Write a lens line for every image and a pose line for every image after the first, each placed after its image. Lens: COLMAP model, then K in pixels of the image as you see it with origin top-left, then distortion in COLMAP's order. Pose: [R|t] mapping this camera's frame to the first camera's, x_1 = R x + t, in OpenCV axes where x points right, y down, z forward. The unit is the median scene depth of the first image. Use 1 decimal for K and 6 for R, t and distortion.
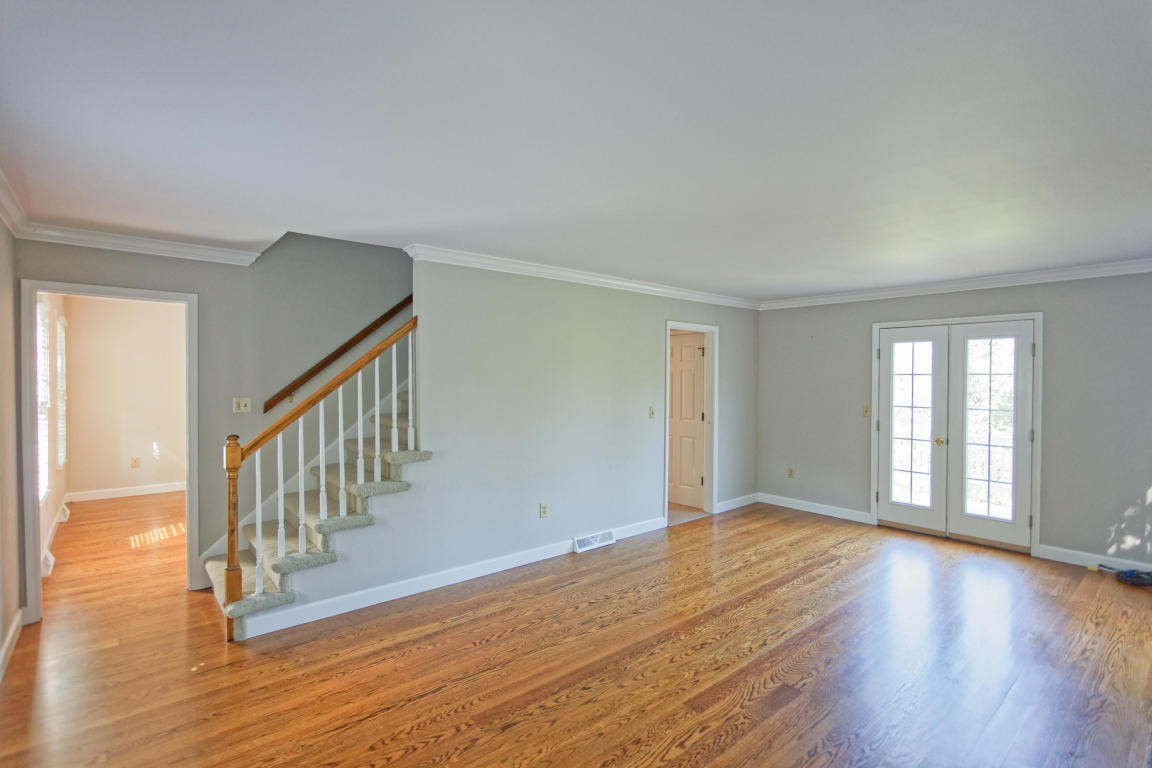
lens RADIAL K [[549.4, 0, 576.6], [0, 549.4, 385.3], [0, 0, 1]] dist [0.002513, 0.000126]
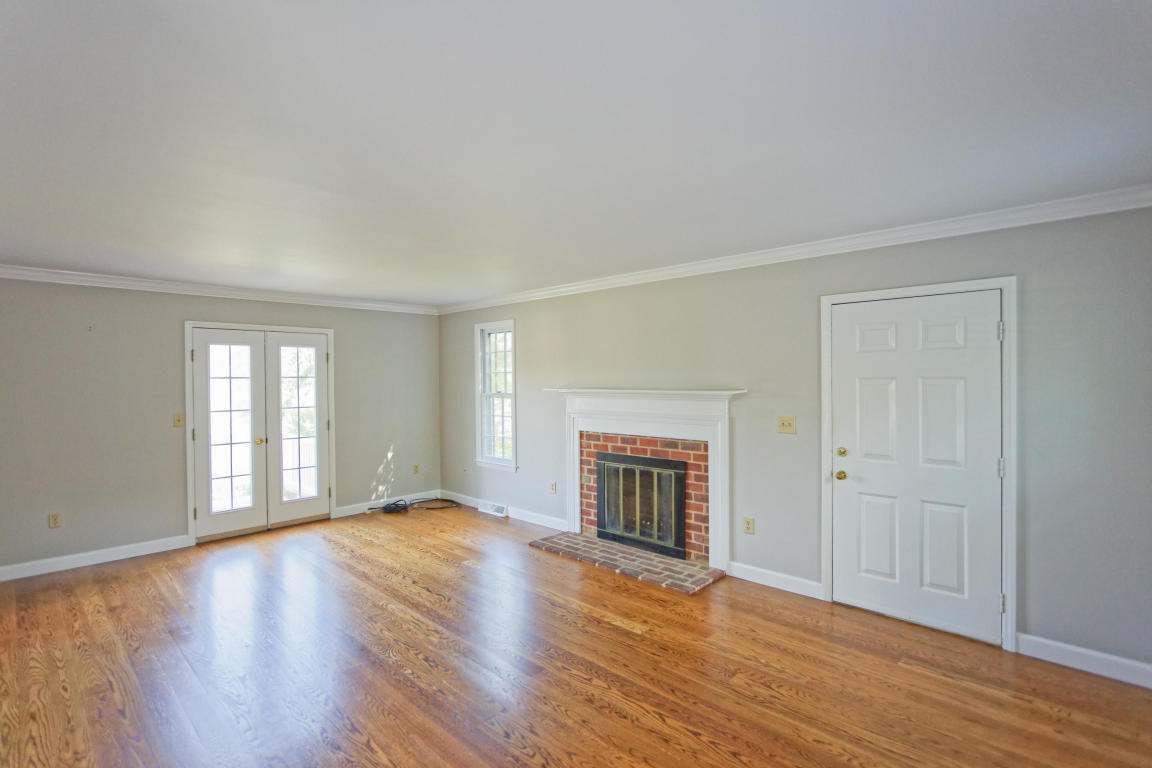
lens RADIAL K [[549.4, 0, 576.4], [0, 549.4, 378.9], [0, 0, 1]] dist [0.002513, 0.000126]
pose [[-0.107581, -0.005100, 0.994183, -0.454909], [0.025387, 0.999647, 0.007875, -0.010284], [-0.993872, 0.026086, -0.107413, 0.511339]]
